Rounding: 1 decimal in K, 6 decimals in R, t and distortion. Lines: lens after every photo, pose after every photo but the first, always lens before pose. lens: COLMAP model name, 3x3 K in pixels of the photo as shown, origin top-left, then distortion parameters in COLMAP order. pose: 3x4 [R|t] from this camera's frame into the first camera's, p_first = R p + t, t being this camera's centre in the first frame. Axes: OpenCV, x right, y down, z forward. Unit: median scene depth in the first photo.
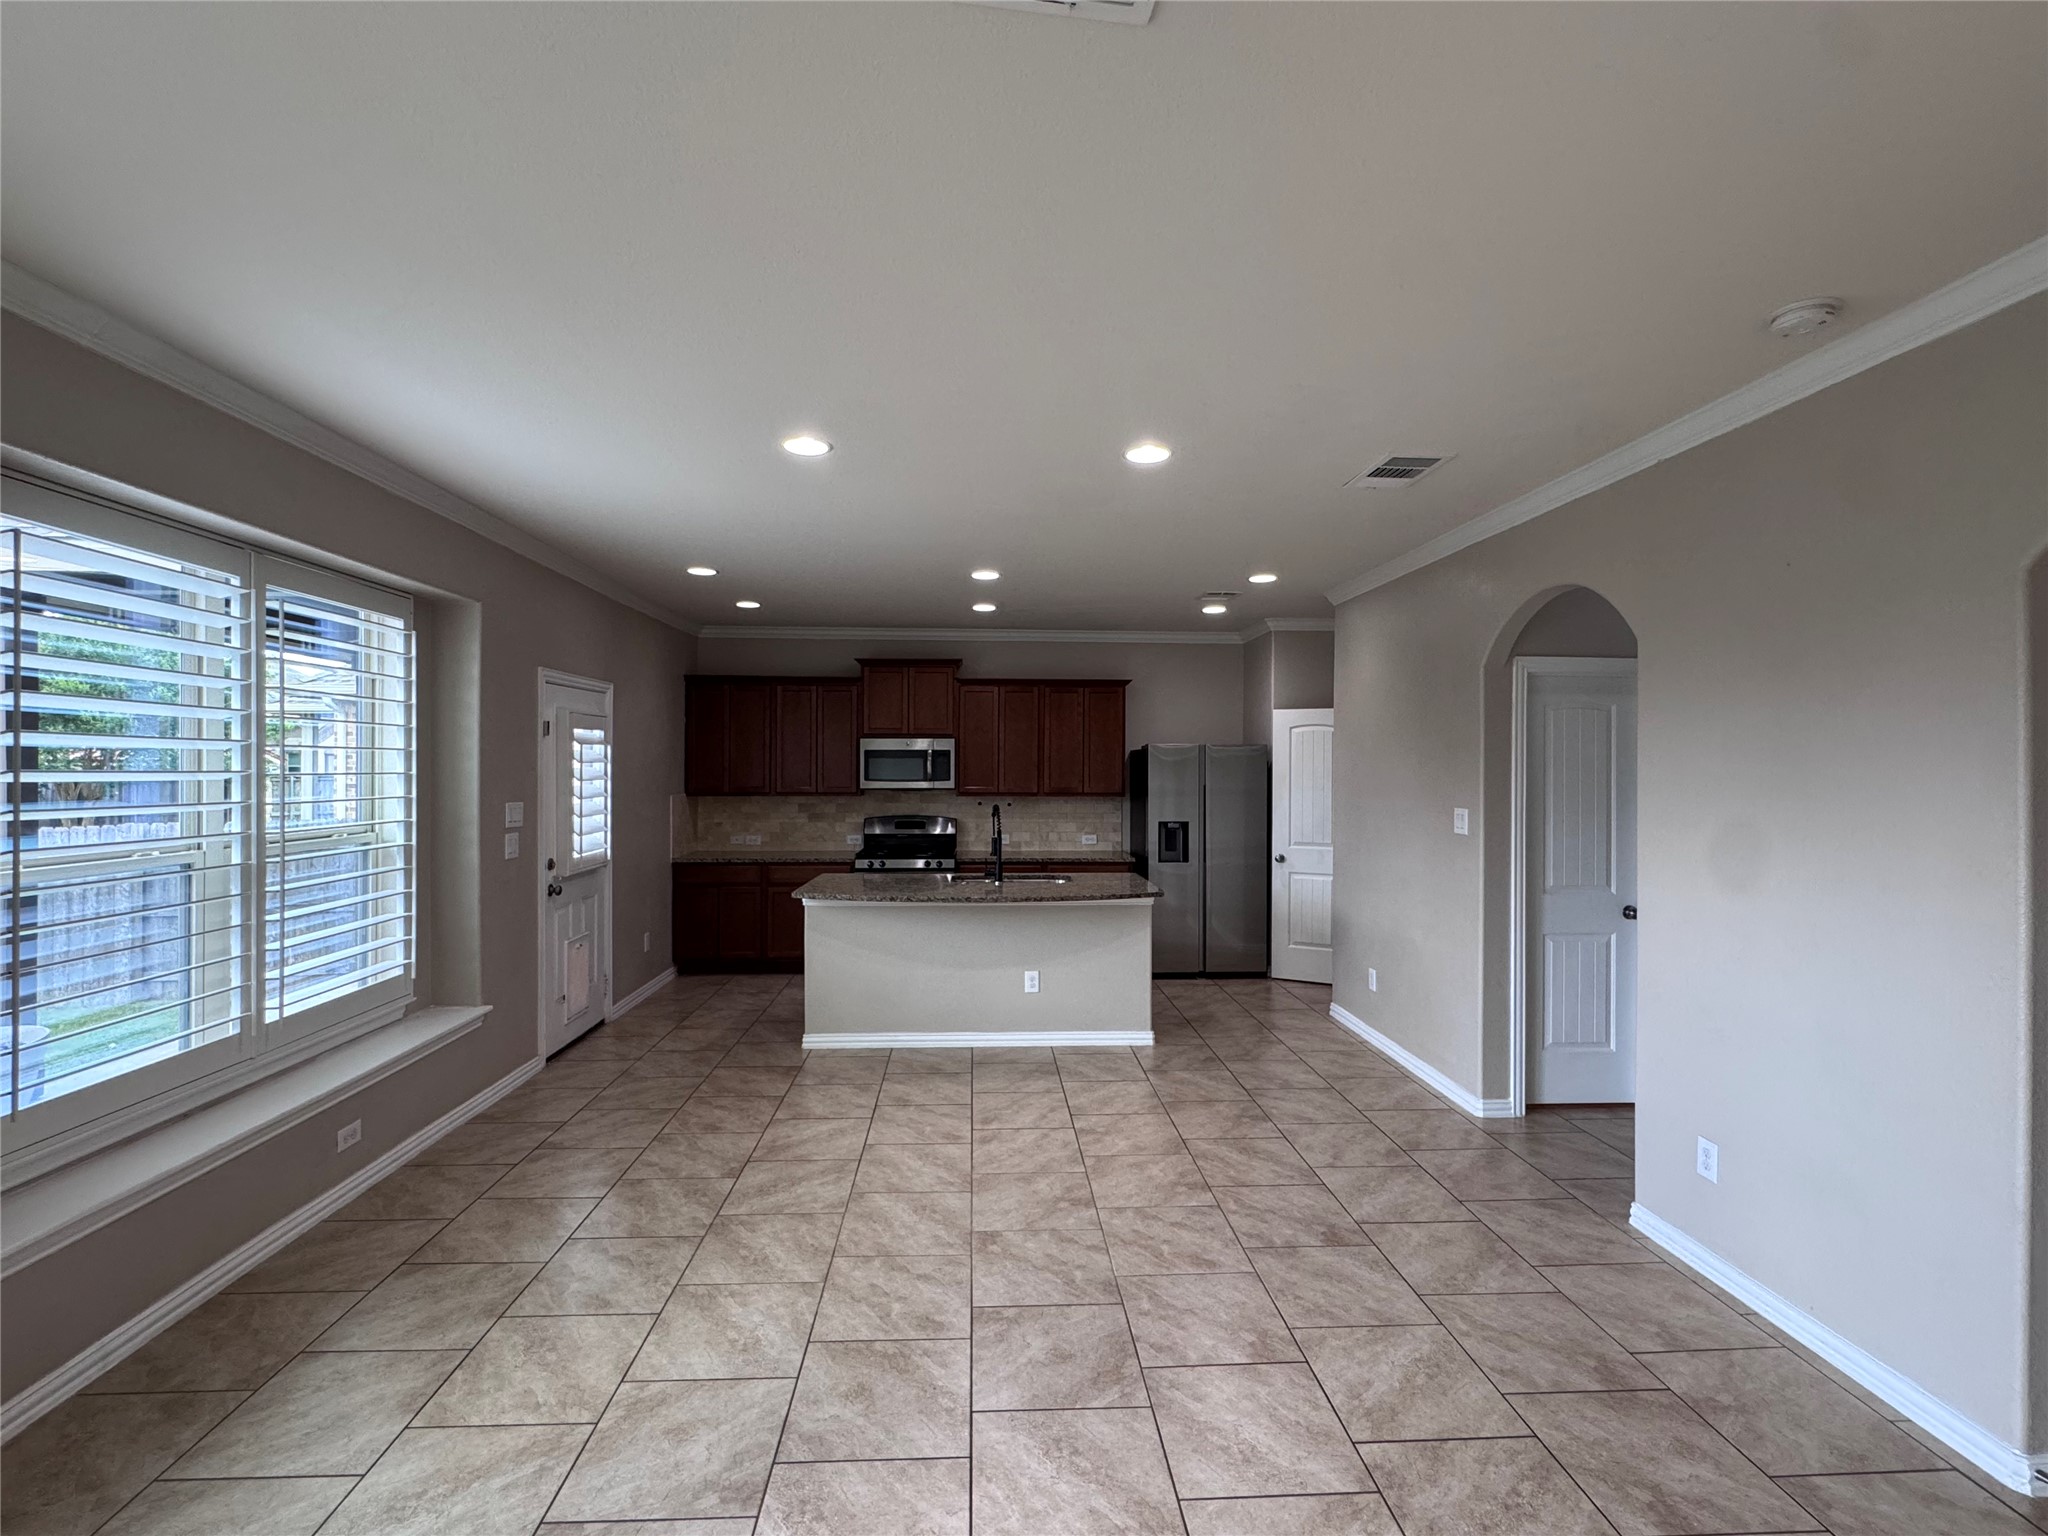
lens RADIAL K [[933.6, 0, 1025.1], [0, 933.6, 769.0], [0, 0, 1]] dist [-0.005470, 0.001414]
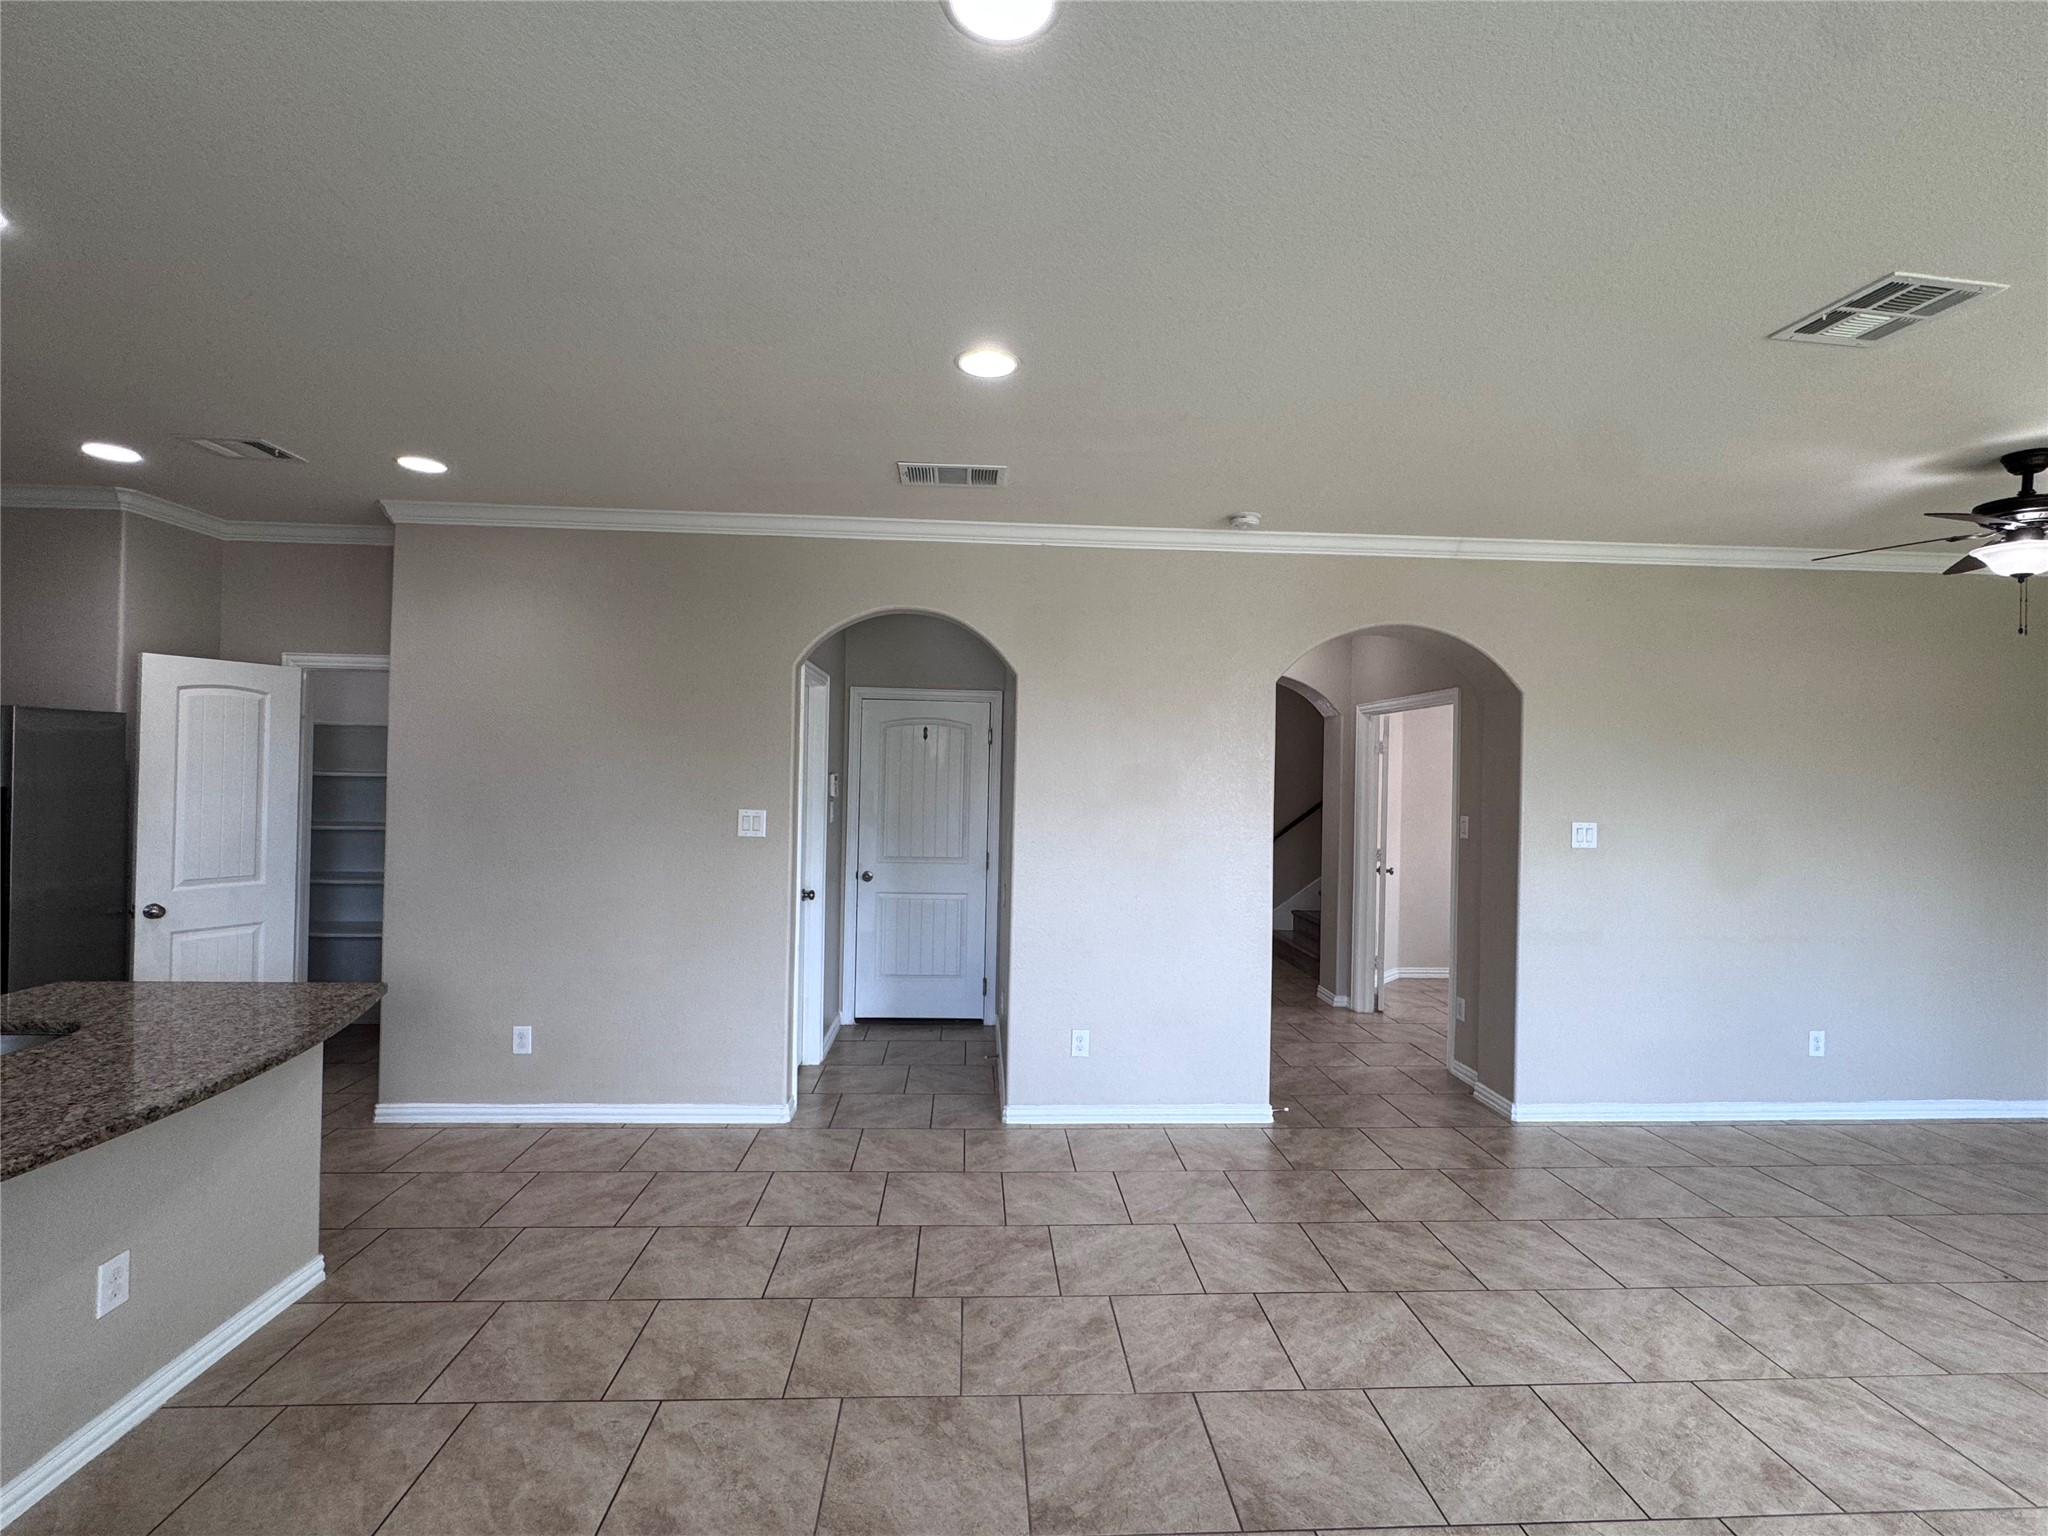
lens RADIAL K [[933.6, 0, 1027.4], [0, 933.6, 762.2], [0, 0, 1]] dist [-0.005470, 0.001414]
pose [[-0.003446, 0.005965, 0.999976, -0.478837], [-0.018559, 0.999810, -0.006028, -0.004738], [-0.999822, -0.018580, -0.003334, 0.727390]]
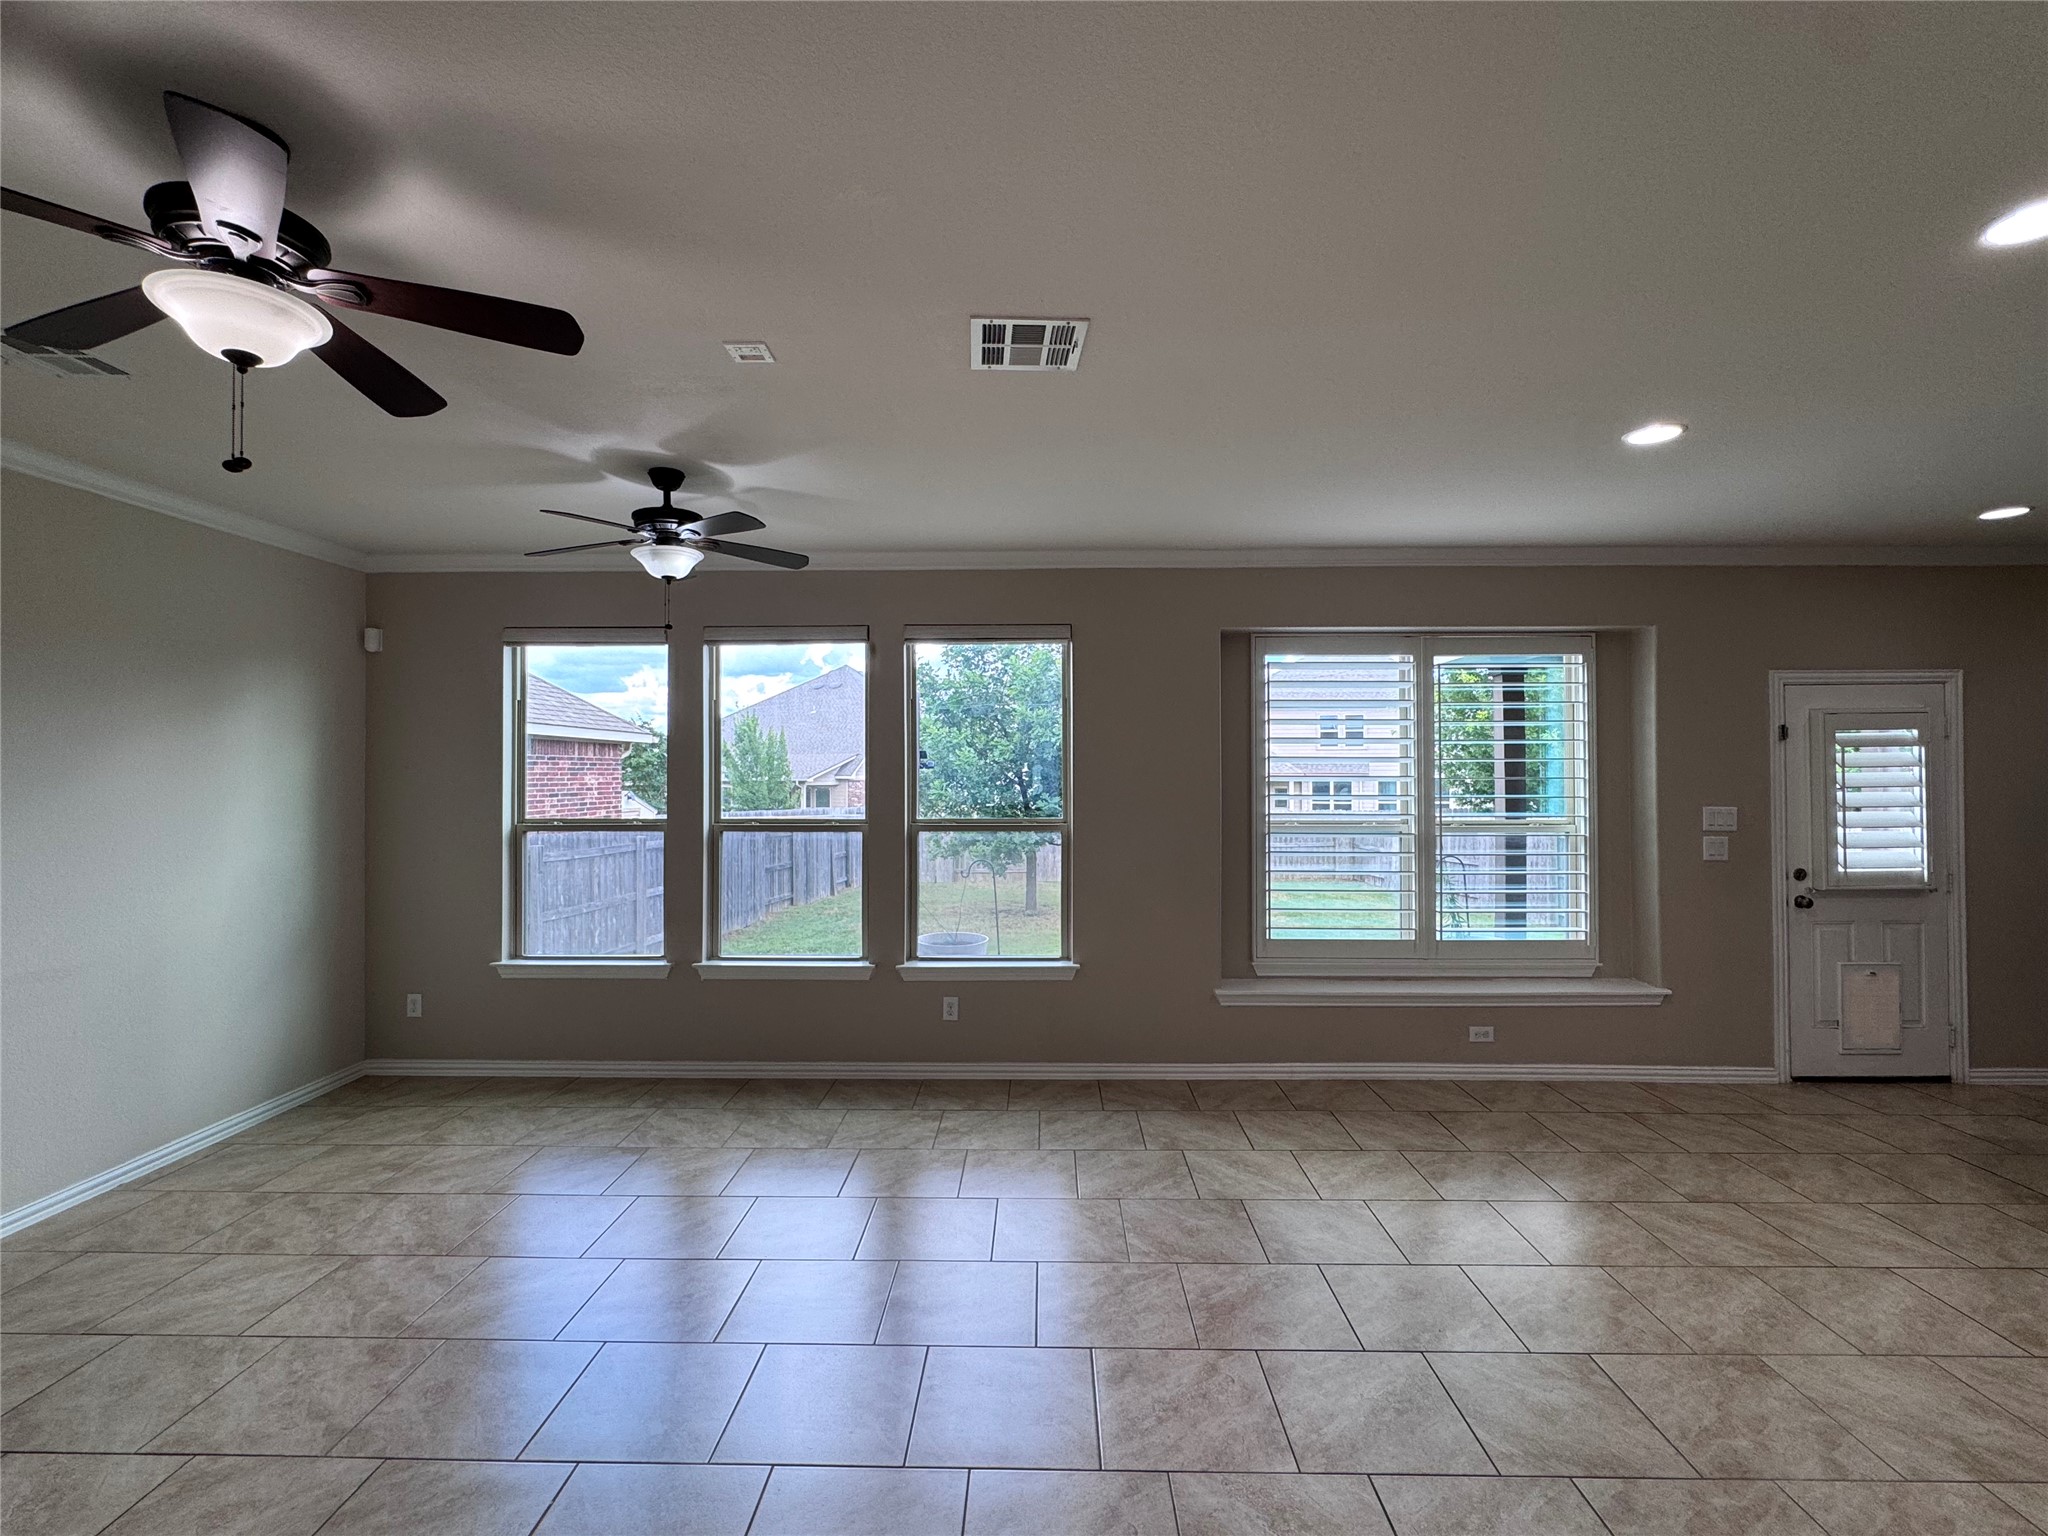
lens RADIAL K [[933.6, 0, 1023.7], [0, 933.6, 764.1], [0, 0, 1]] dist [-0.005470, 0.001414]
pose [[-0.077162, -0.015155, -0.996903, 0.564143], [0.000338, 0.999884, -0.015226, 0.004181], [0.997019, -0.001512, -0.077148, 0.317237]]
